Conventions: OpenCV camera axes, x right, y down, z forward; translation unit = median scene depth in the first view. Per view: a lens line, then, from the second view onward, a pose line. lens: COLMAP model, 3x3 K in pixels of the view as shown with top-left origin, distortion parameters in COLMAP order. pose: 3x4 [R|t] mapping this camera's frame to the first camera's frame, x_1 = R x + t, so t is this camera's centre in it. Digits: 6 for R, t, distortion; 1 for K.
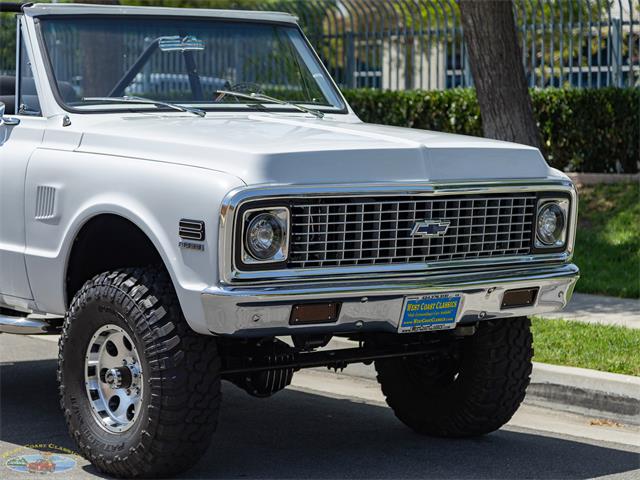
lens RADIAL K [[2088.8, 0, 320.0], [0, 2088.8, 240.0], [0, 0, 1]] dist [-0.028066, 0.746077]
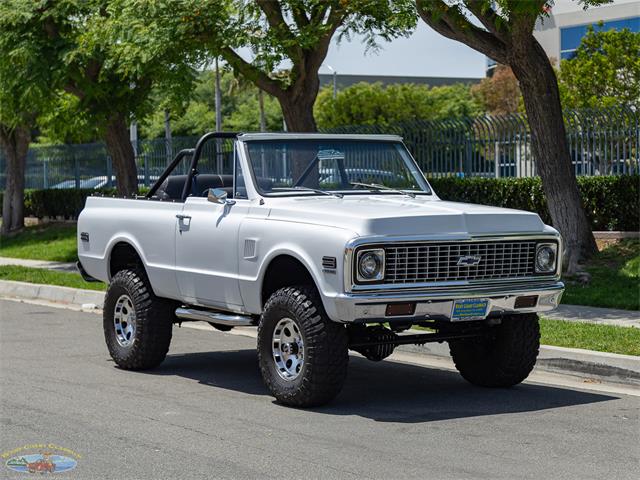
lens RADIAL K [[1606.4, 0, 320.0], [0, 1606.4, 240.0], [0, 0, 1]] dist [-0.072247, -0.527003]
pose [[0.994003, -0.012475, -0.108640, 0.072837], [0.008957, 0.999422, -0.032804, 0.019247], [0.108987, 0.031634, 0.993540, -0.324453]]
